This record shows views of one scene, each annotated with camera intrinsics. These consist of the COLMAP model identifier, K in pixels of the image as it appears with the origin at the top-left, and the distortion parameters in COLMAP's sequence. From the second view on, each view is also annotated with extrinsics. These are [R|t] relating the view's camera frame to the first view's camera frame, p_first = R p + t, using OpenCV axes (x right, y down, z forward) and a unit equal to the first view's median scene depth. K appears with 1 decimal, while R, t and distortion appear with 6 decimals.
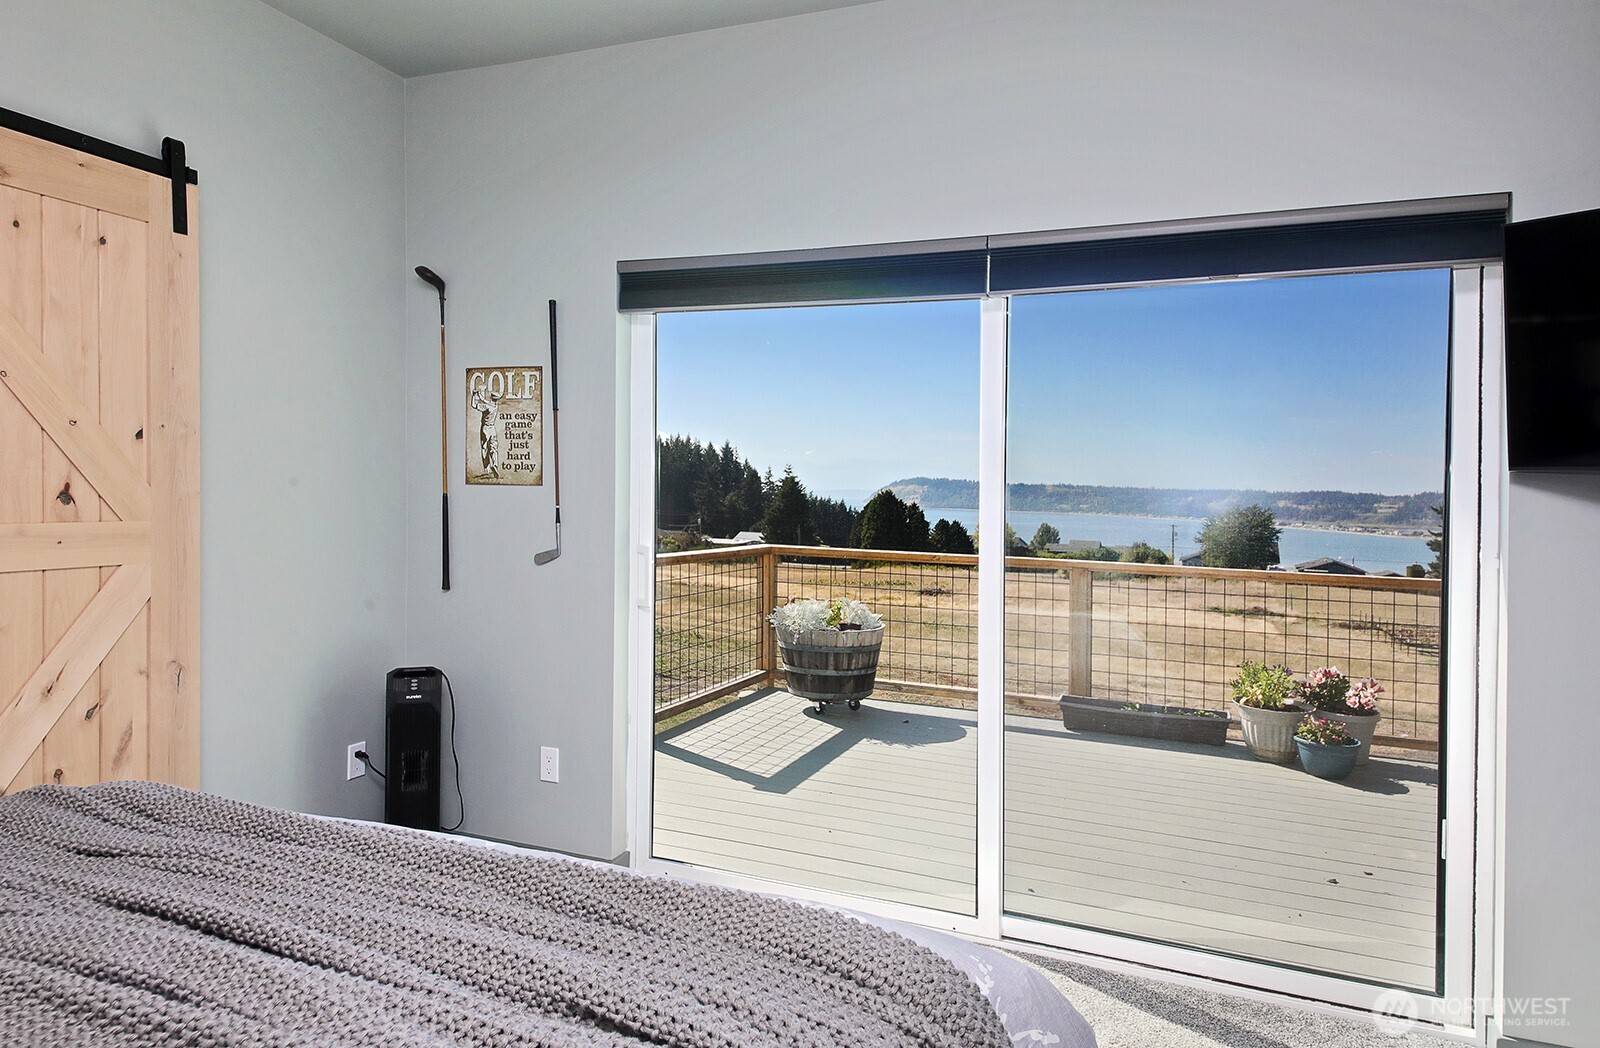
lens RADIAL K [[1006.0, 0, 807.0], [0, 1006.0, 538.6], [0, 0, 1]] dist [0.028767, -0.015242]
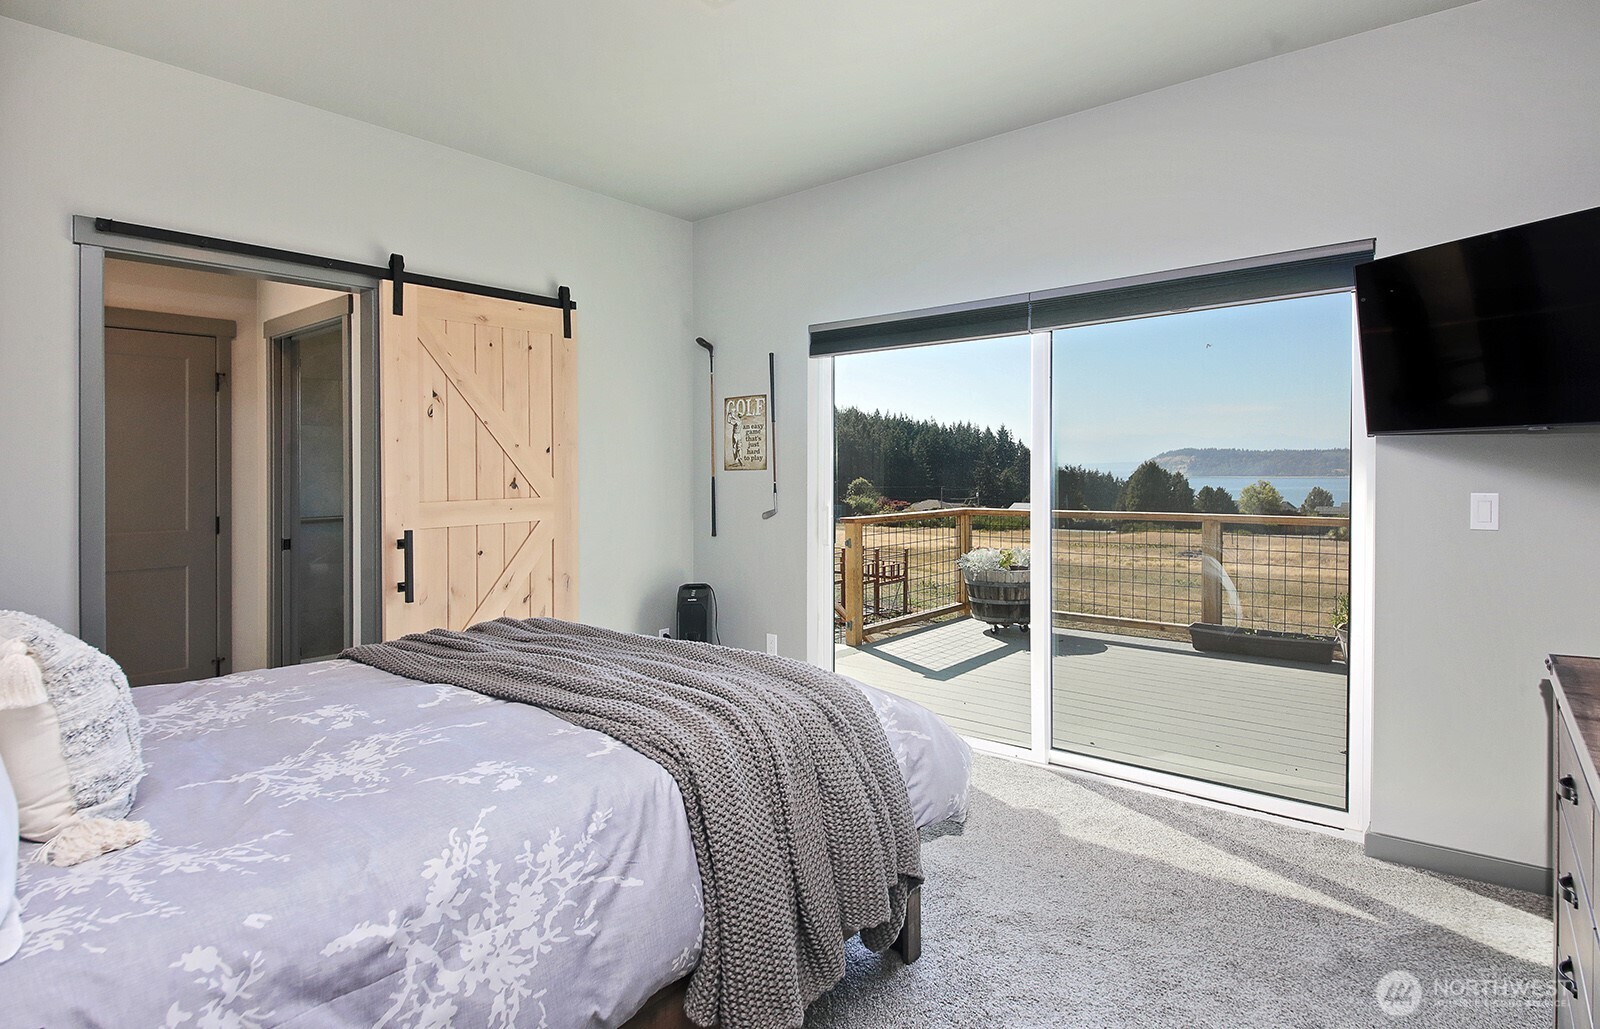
lens RADIAL K [[858.4, 0, 797.2], [0, 858.4, 478.1], [0, 0, 1]] dist [0.004999, -0.000246]
pose [[0.948429, -0.032926, -0.315276, 0.200719], [0.020971, 0.998929, -0.041240, 0.016814], [0.316296, 0.032501, 0.948103, -0.254996]]
